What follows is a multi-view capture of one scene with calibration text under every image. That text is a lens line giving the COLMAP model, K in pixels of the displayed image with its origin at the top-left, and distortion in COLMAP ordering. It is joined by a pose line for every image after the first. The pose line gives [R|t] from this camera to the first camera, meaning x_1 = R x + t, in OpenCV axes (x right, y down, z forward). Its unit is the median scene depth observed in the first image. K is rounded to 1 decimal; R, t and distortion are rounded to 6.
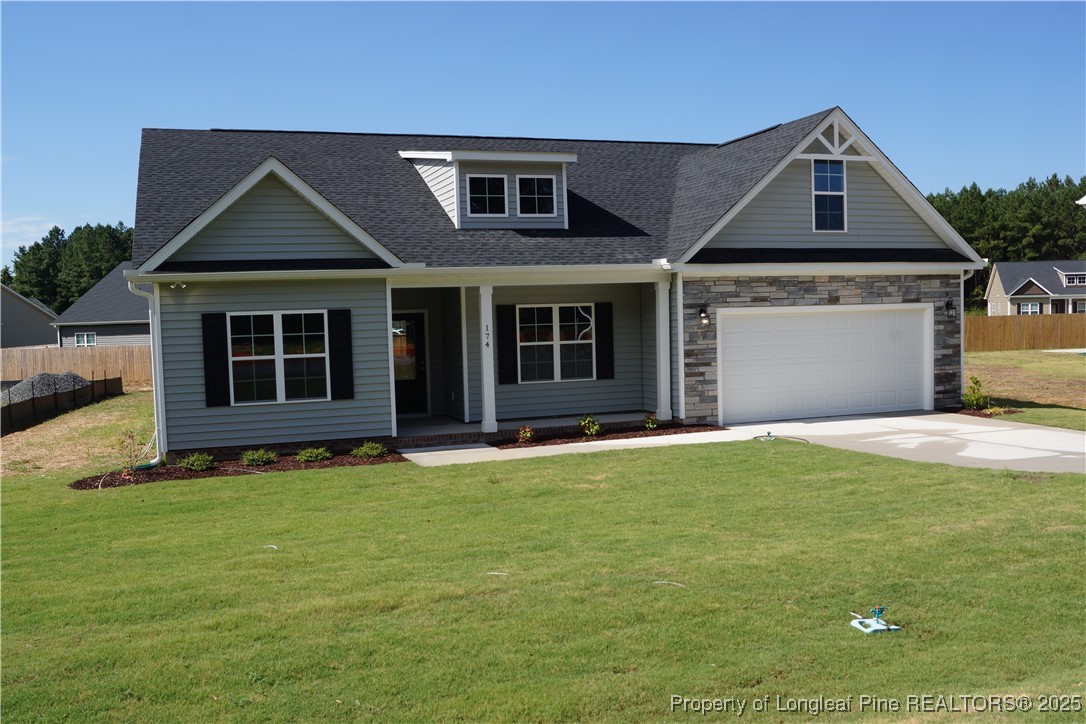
lens RADIAL K [[969.5, 0, 548.1], [0, 969.5, 363.6], [0, 0, 1]] dist [-0.067132, 0.007894]
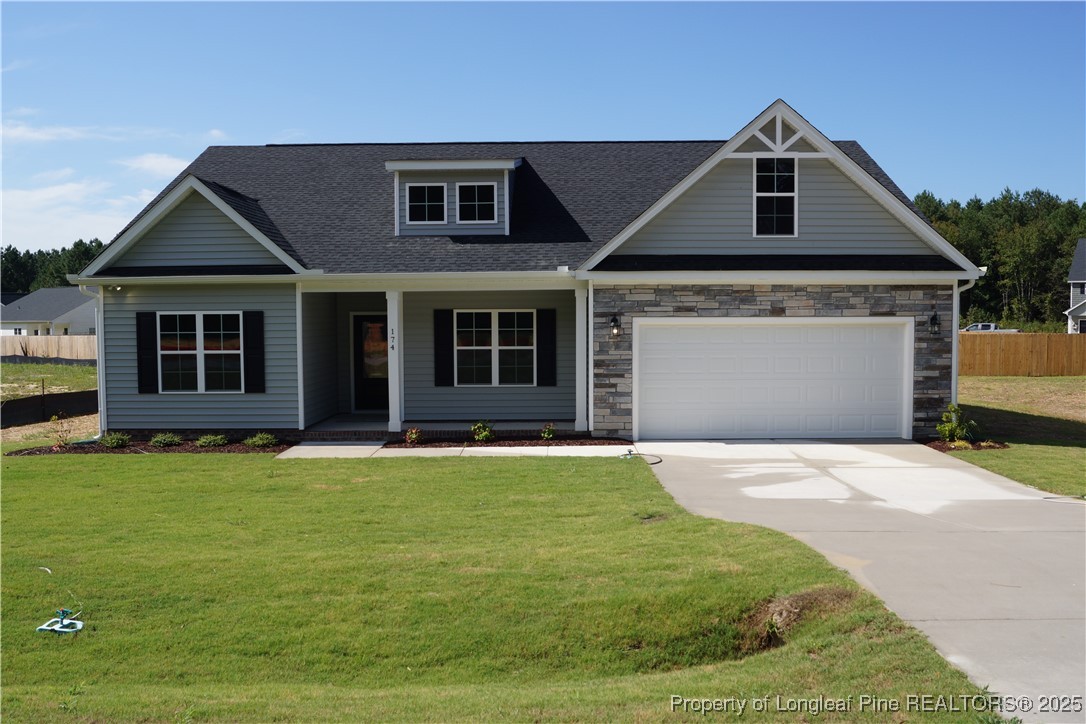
lens RADIAL K [[969.5, 0, 539.8], [0, 969.5, 362.1], [0, 0, 1]] dist [-0.067132, 0.007894]
pose [[0.941208, 0.040419, -0.335401, 0.396105], [-0.039192, 0.999177, 0.010429, -0.019068], [0.335547, 0.003329, 0.942018, 0.063874]]
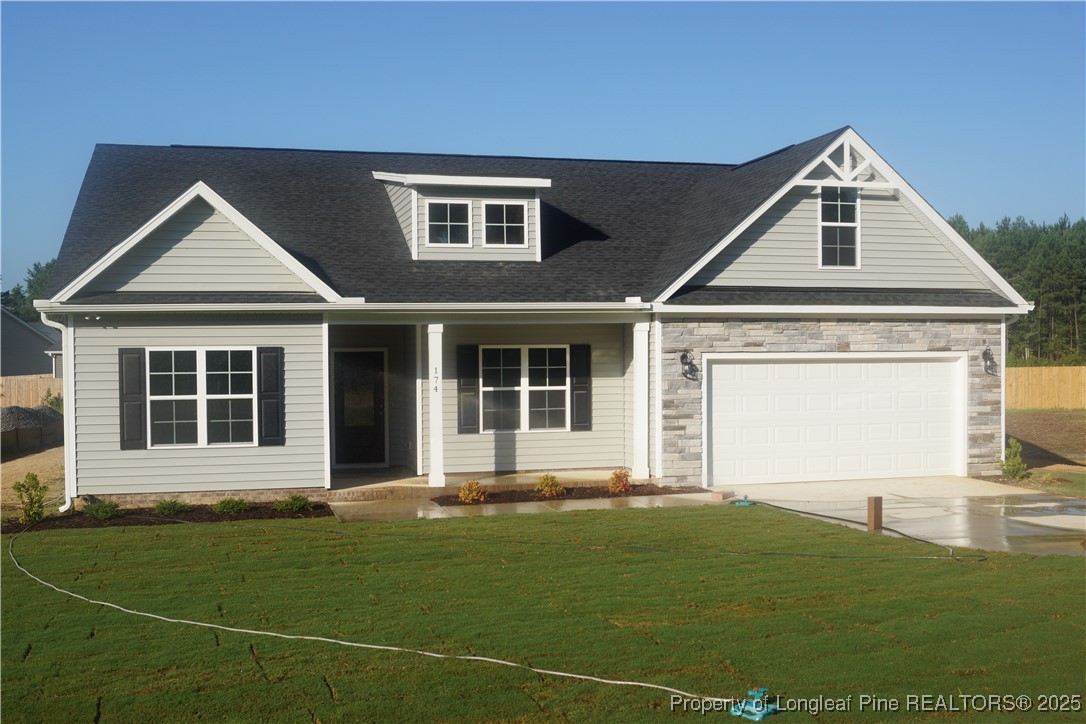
lens RADIAL K [[1127.4, 0, 538.4], [0, 1127.4, 364.2], [0, 0, 1]] dist [-0.046398, 0.000000]
pose [[0.996318, 0.021669, -0.082952, 0.107731], [-0.024928, 0.998949, -0.038462, -0.004221], [0.082031, 0.040388, 0.995811, -0.032688]]
